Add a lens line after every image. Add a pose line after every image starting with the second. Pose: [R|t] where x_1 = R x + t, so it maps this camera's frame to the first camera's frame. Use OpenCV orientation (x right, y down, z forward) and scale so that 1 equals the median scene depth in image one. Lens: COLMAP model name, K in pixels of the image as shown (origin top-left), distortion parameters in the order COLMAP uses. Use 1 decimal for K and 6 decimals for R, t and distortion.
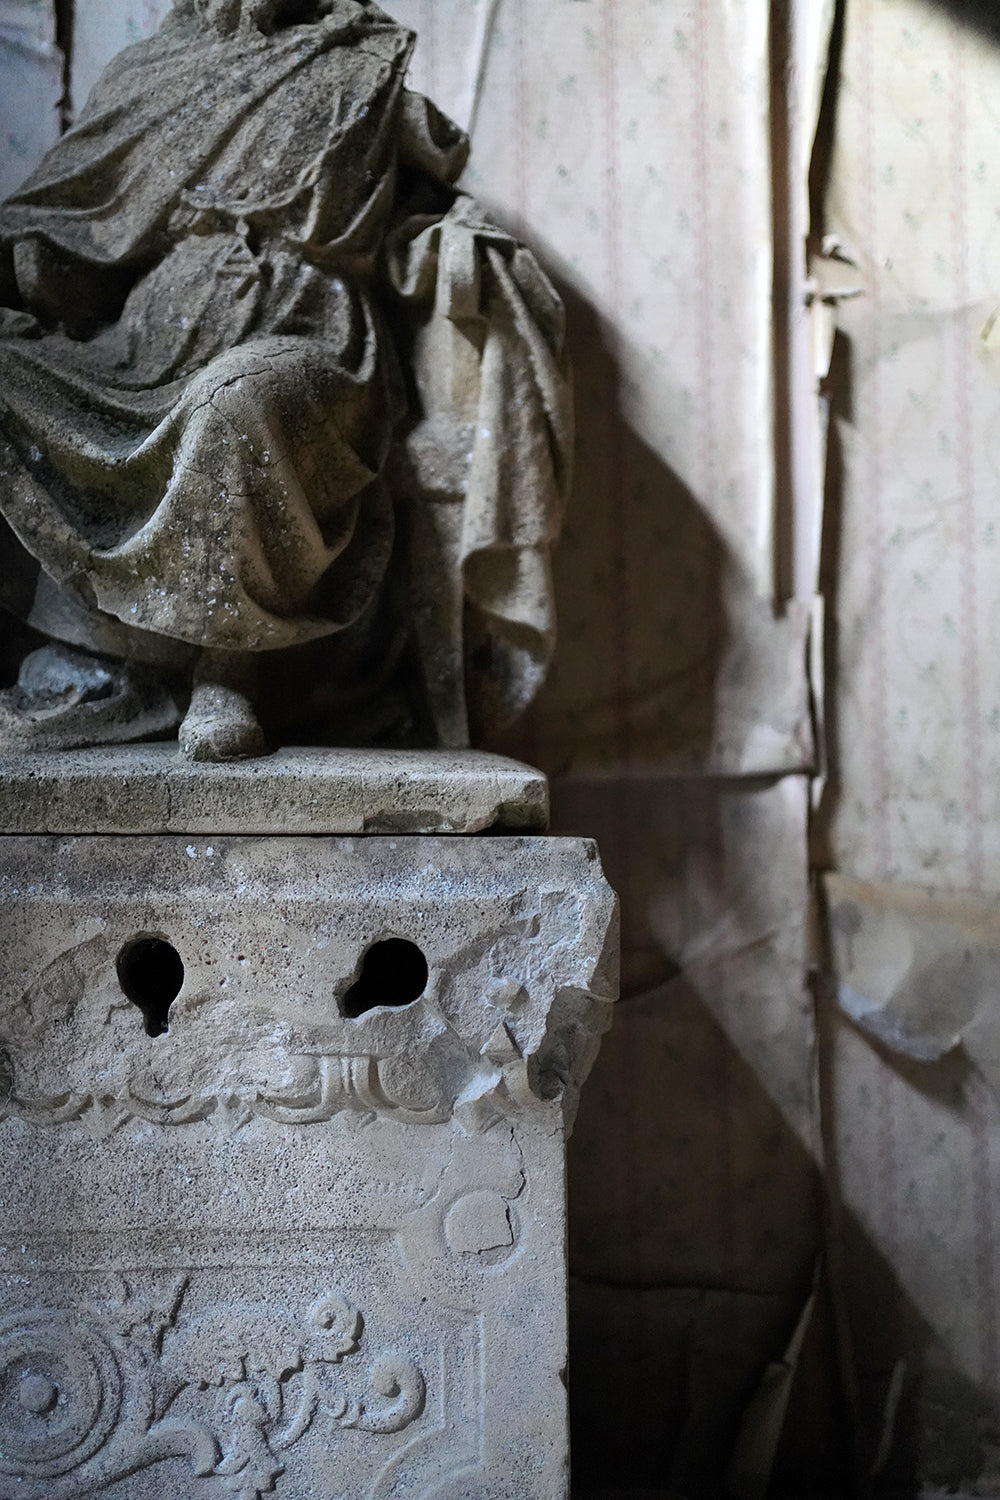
lens RADIAL K [[1524.3, 0, 506.3], [0, 1524.3, 754.7], [0, 0, 1]] dist [0.018845, 0.000000]
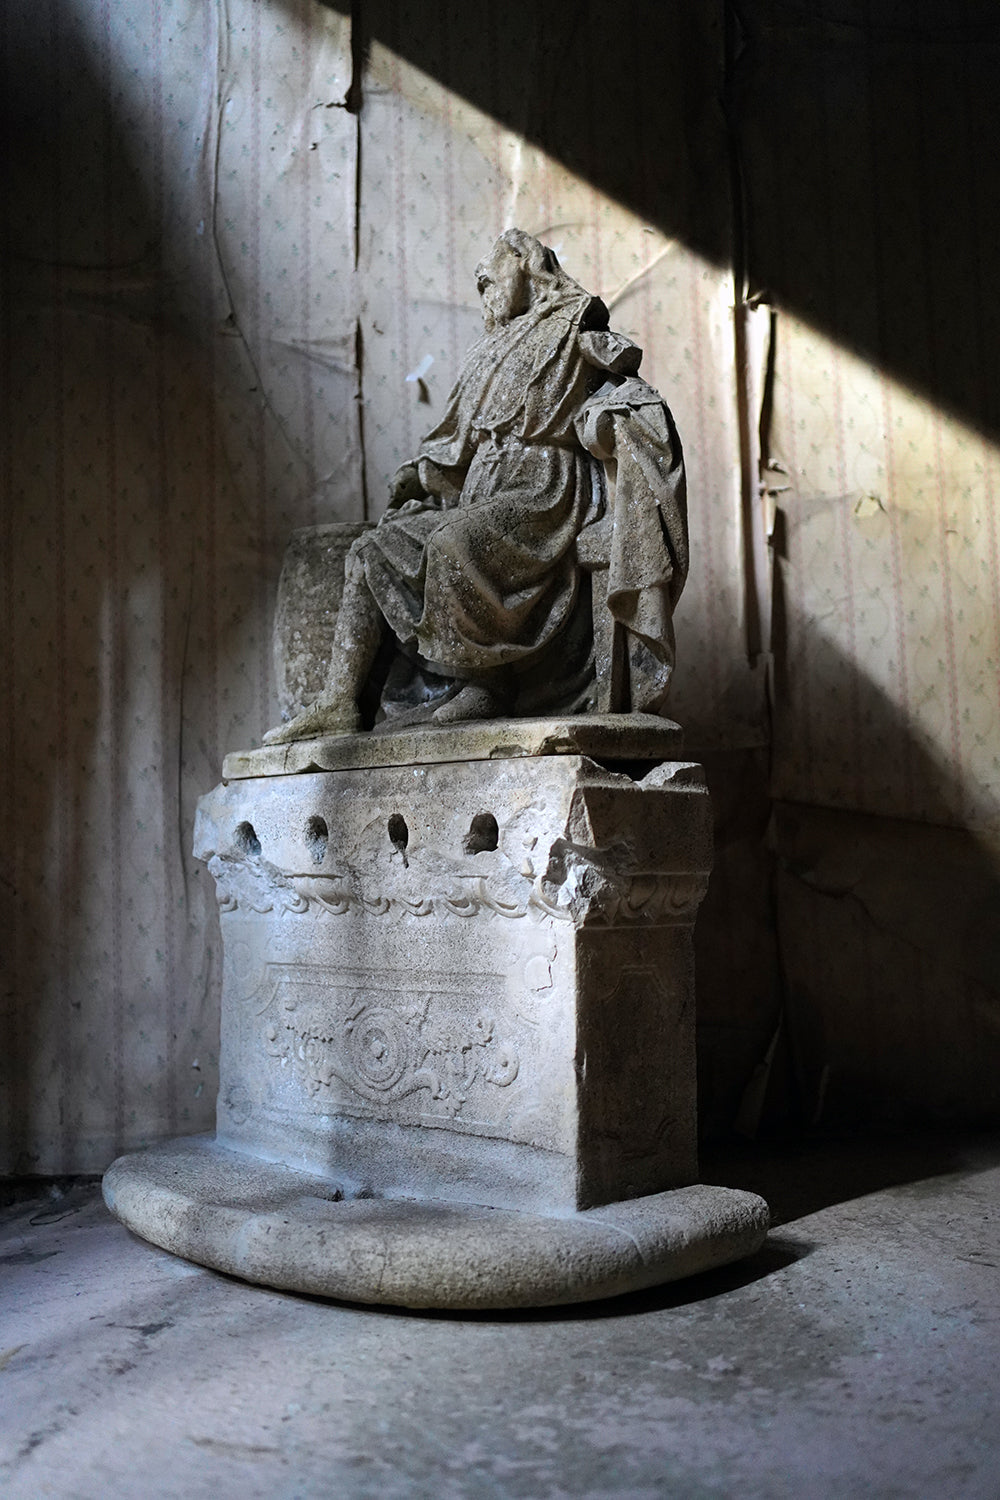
lens RADIAL K [[1524.3, 0, 512.9], [0, 1524.3, 745.3], [0, 0, 1]] dist [0.018845, 0.000000]
pose [[0.999186, -0.020576, 0.034711, -0.206822], [0.021939, 0.998983, -0.039382, 0.087583], [-0.033865, 0.040112, 0.998621, -0.982836]]
